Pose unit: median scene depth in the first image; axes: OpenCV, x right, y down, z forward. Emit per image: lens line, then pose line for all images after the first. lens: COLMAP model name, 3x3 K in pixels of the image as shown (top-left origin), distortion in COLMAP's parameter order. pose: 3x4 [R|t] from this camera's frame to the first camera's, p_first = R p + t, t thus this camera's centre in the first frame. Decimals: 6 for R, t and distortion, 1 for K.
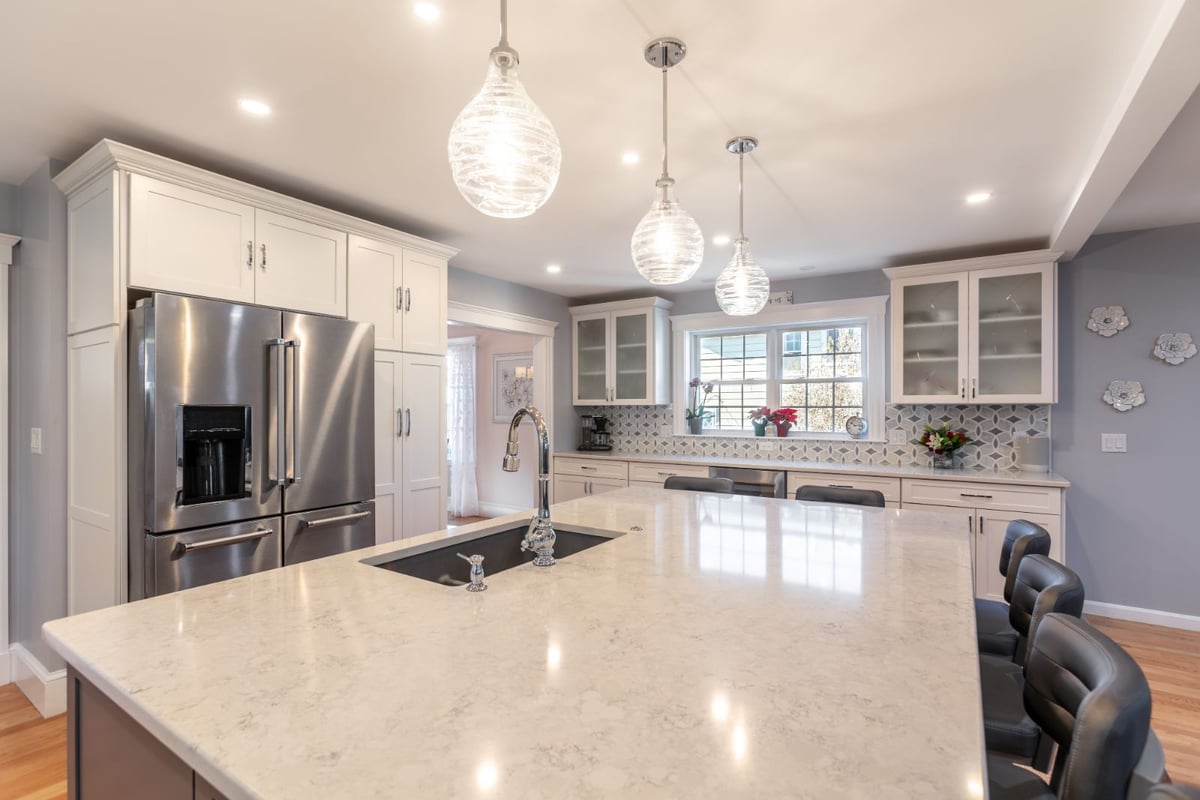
lens RADIAL K [[555.8, 0, 611.2], [0, 555.8, 413.0], [0, 0, 1]] dist [-0.016172, 0.009801]
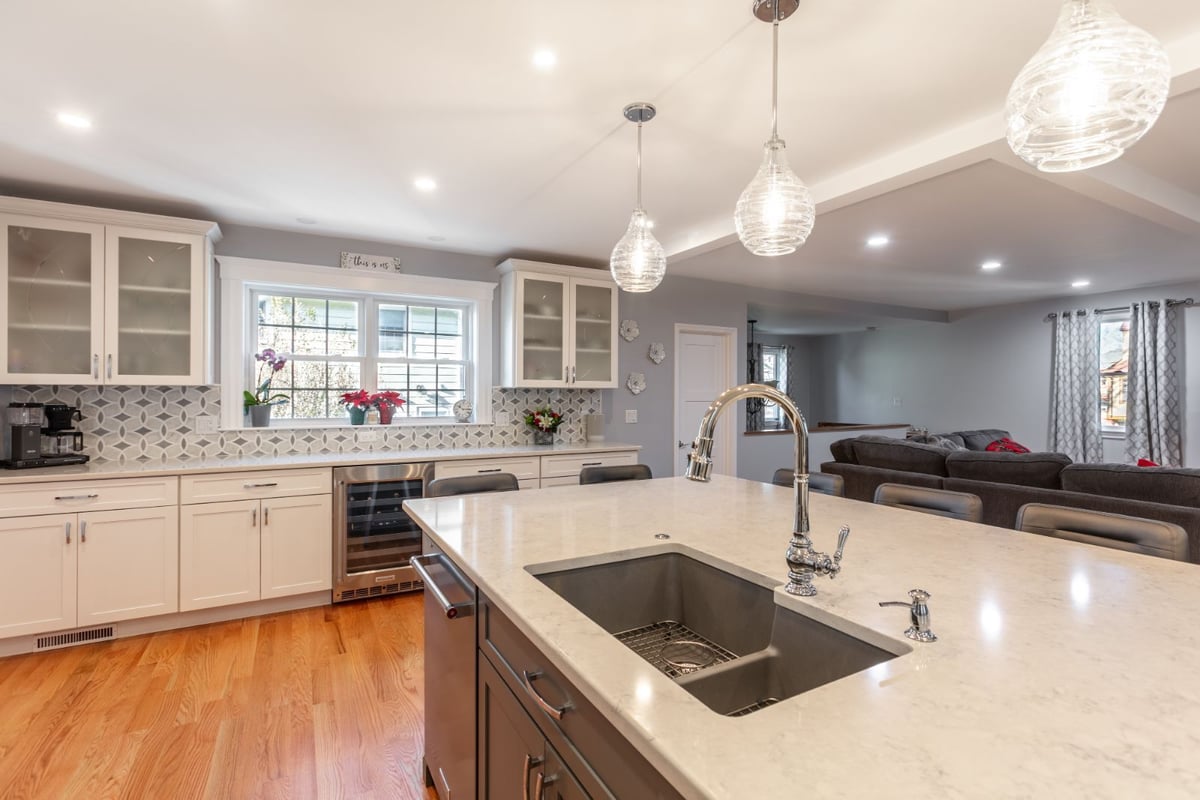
lens RADIAL K [[555.8, 0, 605.2], [0, 555.8, 392.3], [0, 0, 1]] dist [-0.016172, 0.009801]
pose [[0.468153, 0.002288, 0.883644, -0.305245], [0.004740, 0.999976, -0.005100, -0.000815], [-0.883635, 0.006577, 0.468131, 0.301304]]
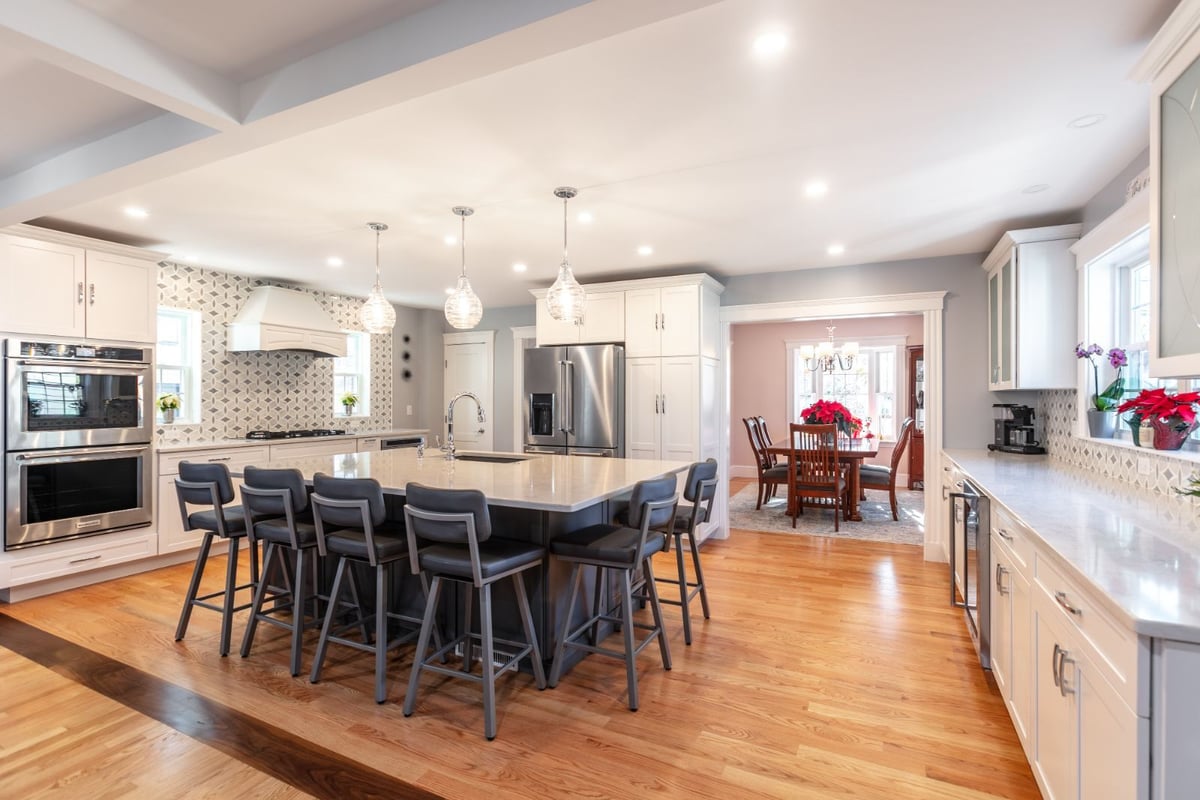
lens RADIAL K [[555.8, 0, 606.1], [0, 555.8, 400.5], [0, 0, 1]] dist [-0.016172, 0.009801]
pose [[0.110144, 0.007529, -0.993887, 0.808666], [-0.008601, 0.999941, 0.006622, -0.001033], [0.993878, 0.007819, 0.110202, 0.486564]]
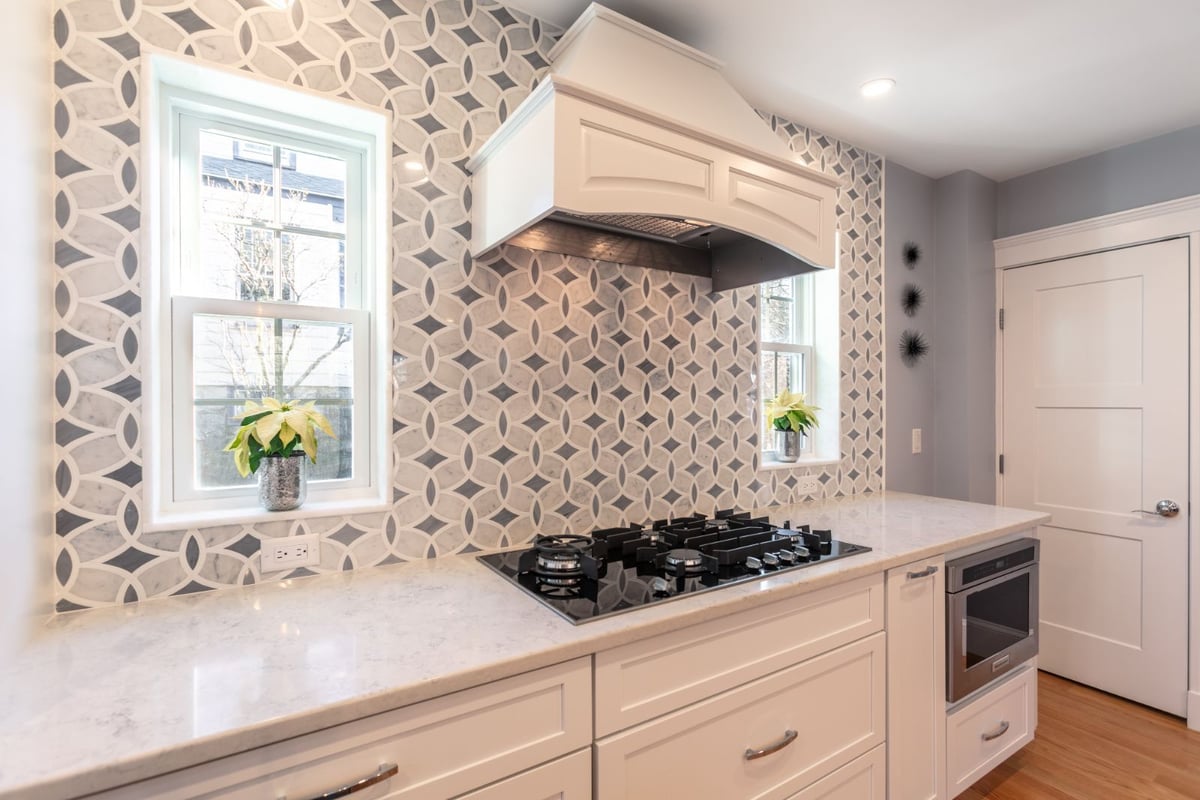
lens RADIAL K [[555.8, 0, 605.1], [0, 555.8, 406.9], [0, 0, 1]] dist [-0.016172, 0.009801]
pose [[-0.429088, 0.005681, -0.903245, -0.146154], [0.000359, 0.999981, 0.006119, 0.000583], [0.903263, 0.002301, -0.429082, 0.050049]]
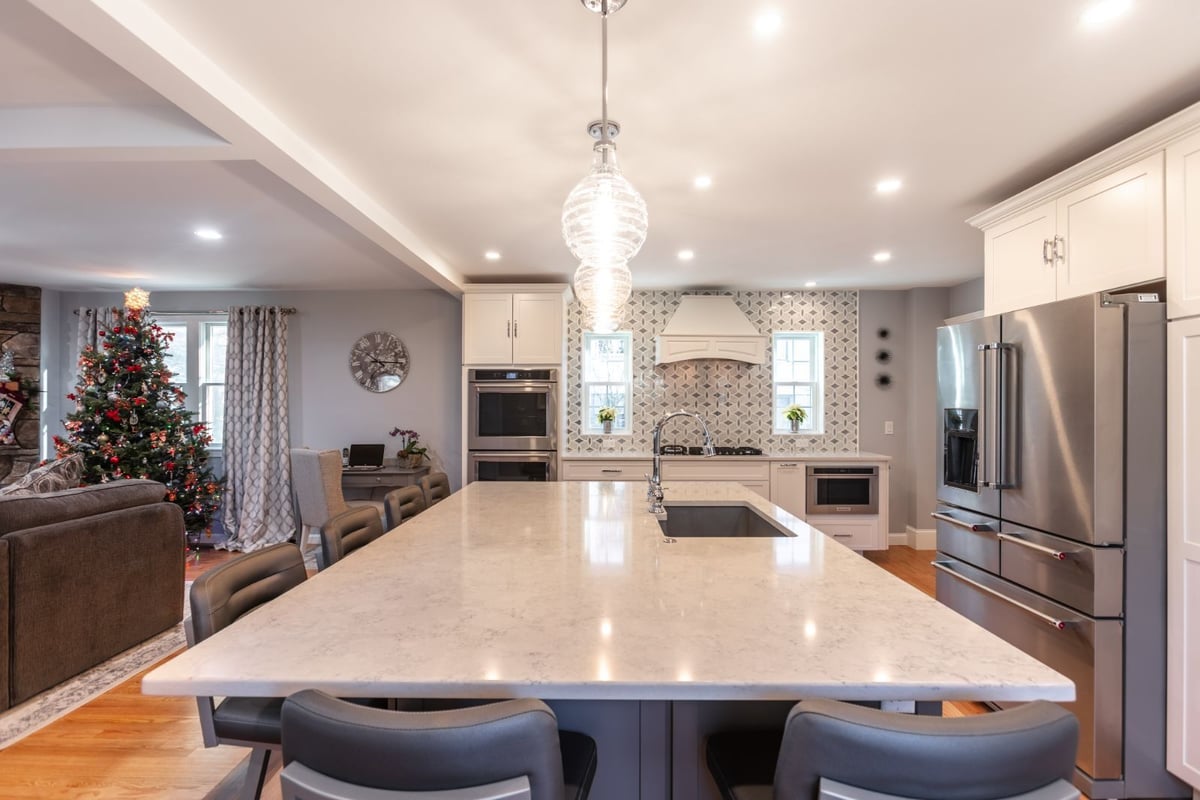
lens RADIAL K [[555.8, 0, 605.9], [0, 555.8, 399.1], [0, 0, 1]] dist [-0.016172, 0.009801]
pose [[-0.845337, -0.005182, -0.534208, 0.306169], [-0.004658, 0.999986, -0.002329, -0.014463], [0.534213, 0.000519, -0.845350, 0.781221]]
